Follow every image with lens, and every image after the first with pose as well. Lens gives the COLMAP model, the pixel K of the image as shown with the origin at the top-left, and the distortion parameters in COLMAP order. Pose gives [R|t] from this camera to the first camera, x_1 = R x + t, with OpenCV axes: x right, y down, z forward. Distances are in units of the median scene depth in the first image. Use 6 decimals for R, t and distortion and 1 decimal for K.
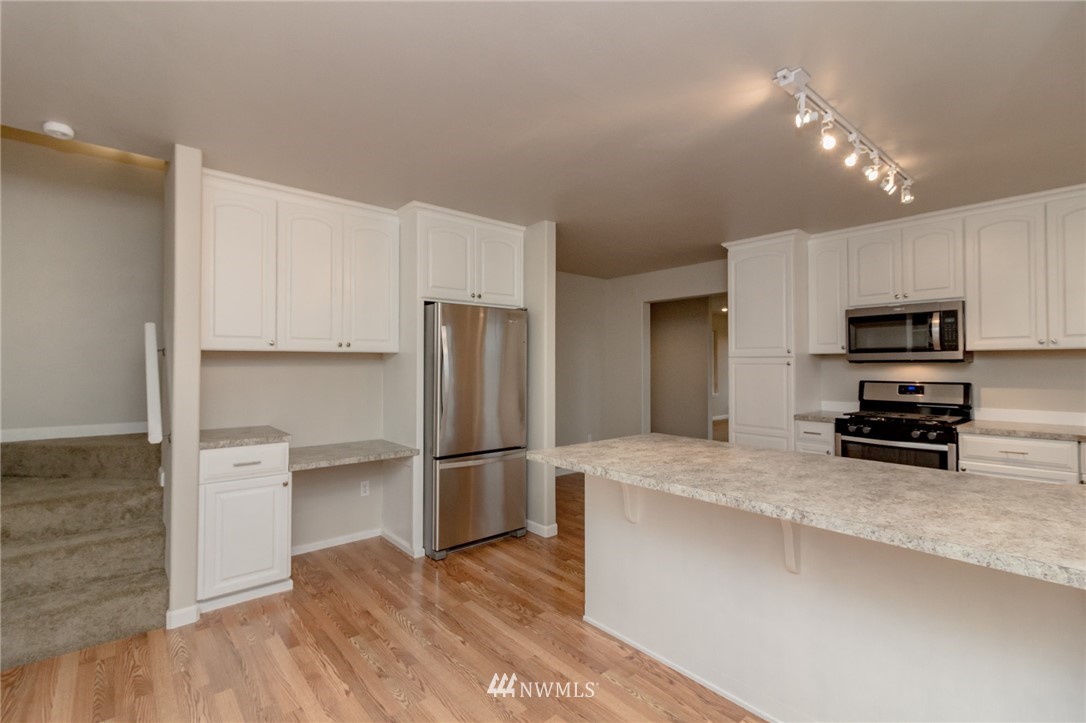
lens RADIAL K [[493.3, 0, 543.0], [0, 493.3, 361.5], [0, 0, 1]] dist [0.002174, -0.000104]
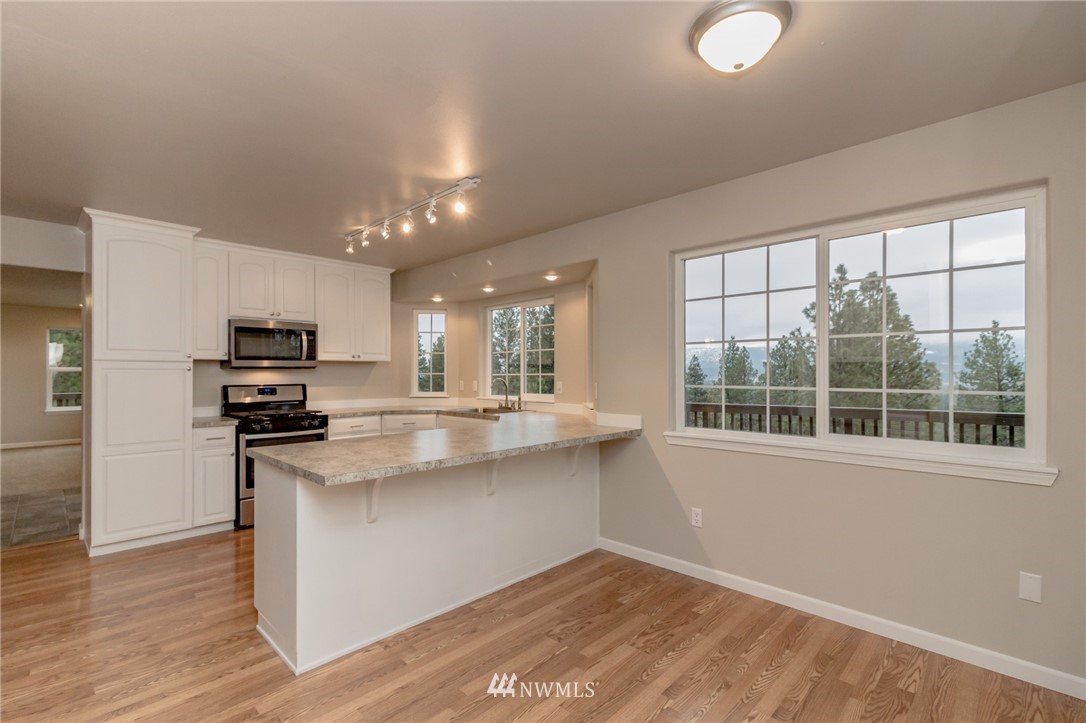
lens RADIAL K [[493.8, 0, 541.3], [0, 493.8, 368.4], [0, 0, 1]] dist [-0.001545, -0.000004]
pose [[-0.091890, 0.009931, 0.995720, -0.561766], [-0.002751, 0.999944, -0.010227, 0.012826], [-0.995765, -0.003679, -0.091857, 0.482577]]
